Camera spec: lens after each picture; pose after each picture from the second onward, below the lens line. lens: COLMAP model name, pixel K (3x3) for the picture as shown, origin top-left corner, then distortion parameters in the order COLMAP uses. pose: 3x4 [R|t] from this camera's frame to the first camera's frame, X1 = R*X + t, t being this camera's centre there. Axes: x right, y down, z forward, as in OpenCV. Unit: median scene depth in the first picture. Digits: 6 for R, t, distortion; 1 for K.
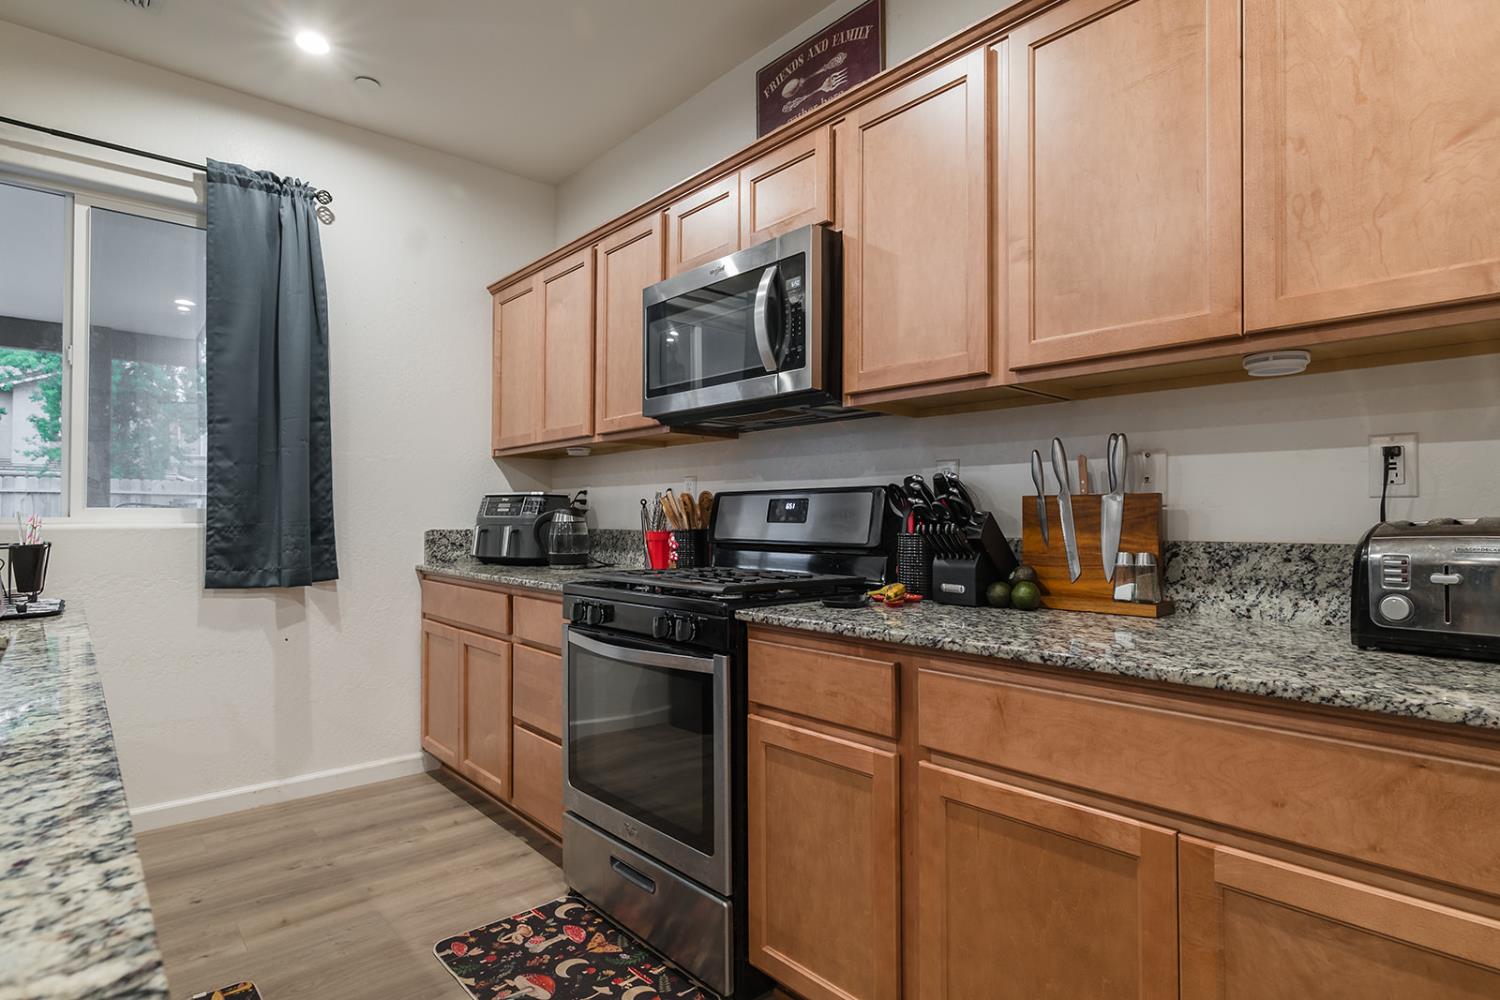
lens RADIAL K [[813.8, 0, 742.5], [0, 813.8, 494.3], [0, 0, 1]] dist [-0.019996, 0.010140]
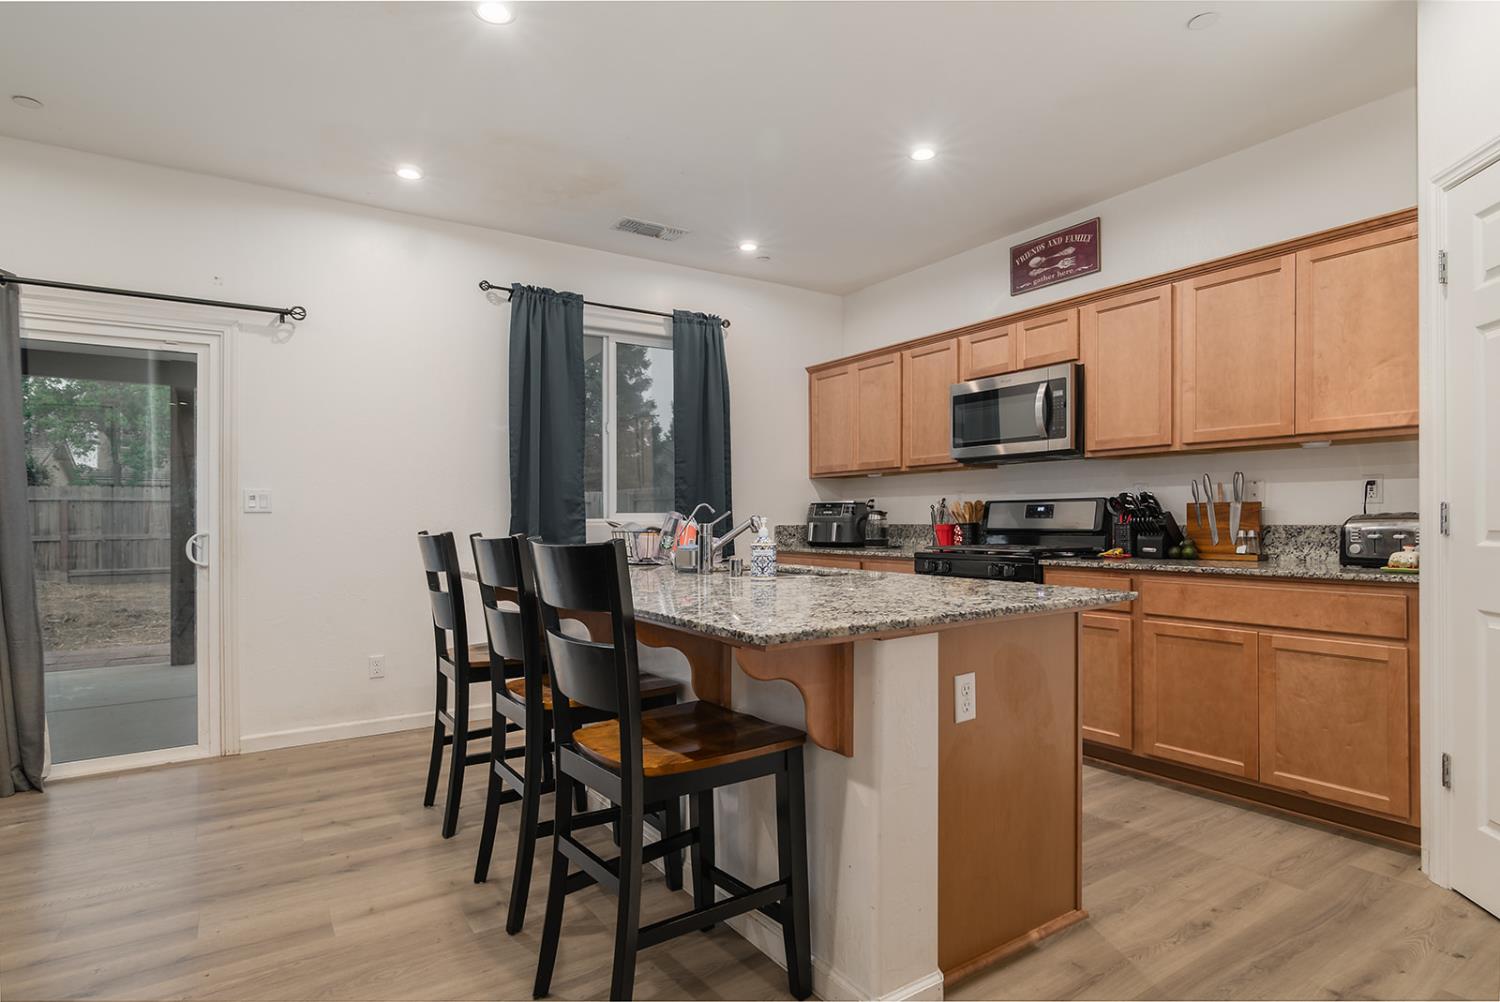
lens RADIAL K [[813.8, 0, 723.8], [0, 813.8, 517.4], [0, 0, 1]] dist [-0.019996, 0.010140]
pose [[0.988453, -0.006484, -0.151387, -0.461991], [0.010533, 0.999608, 0.025957, -0.025916], [0.151159, -0.027251, 0.988134, -1.094621]]
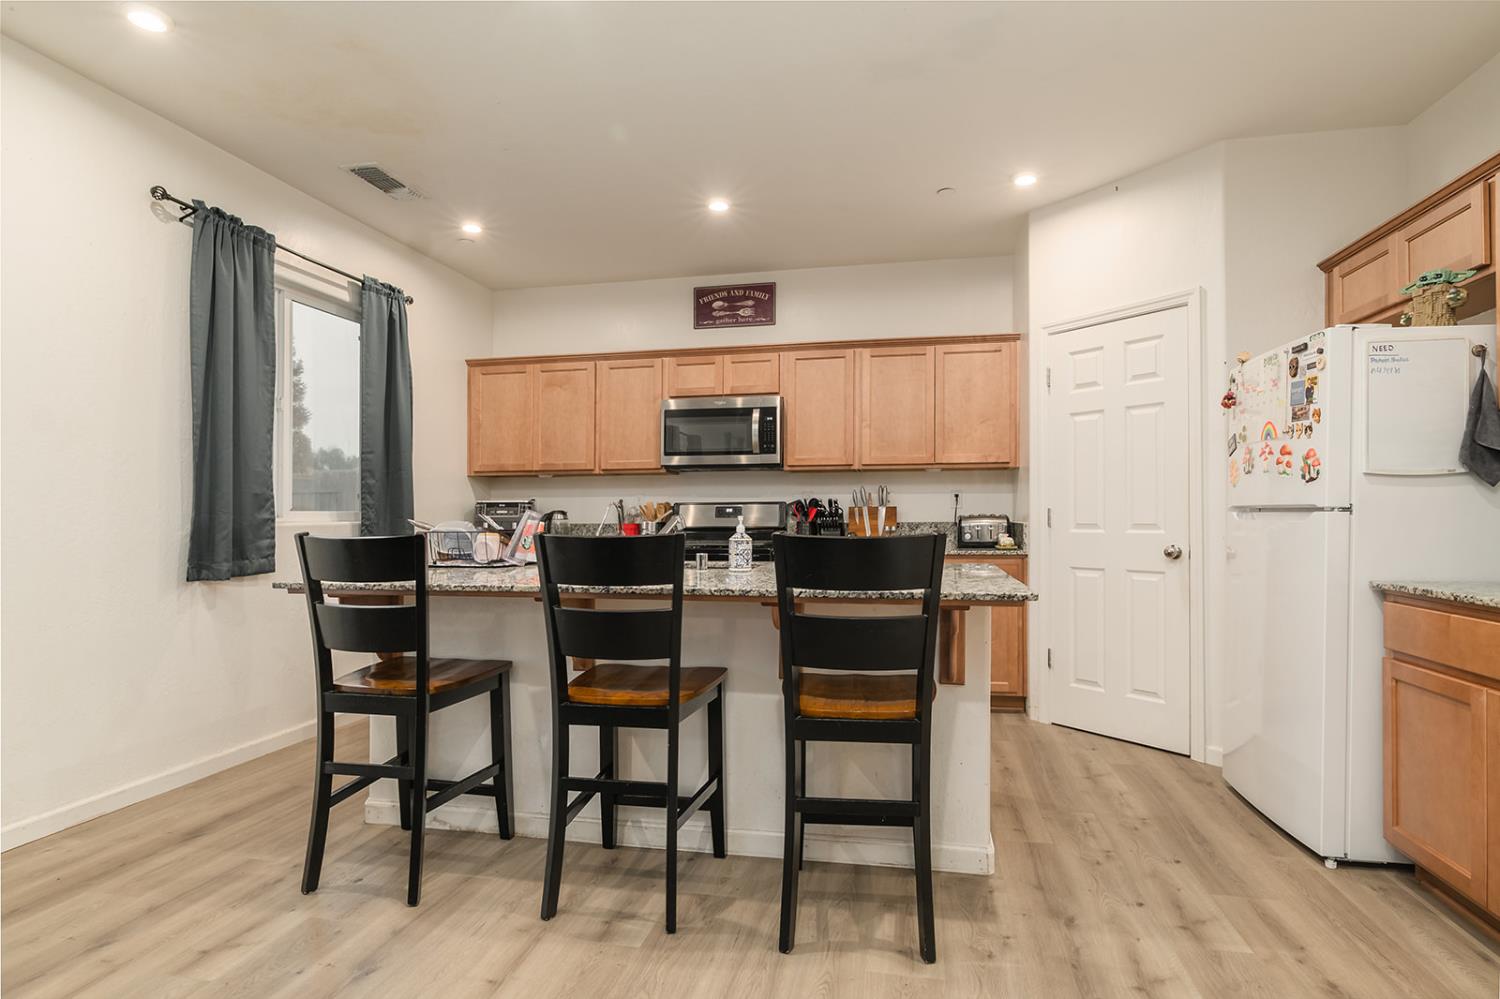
lens RADIAL K [[813.8, 0, 785.7], [0, 813.8, 518.5], [0, 0, 1]] dist [-0.019996, 0.010140]
pose [[0.783059, -0.006025, 0.621918, -1.508545], [-0.011634, 0.999636, 0.024332, -0.022959], [-0.621838, -0.026289, 0.782704, -1.001118]]
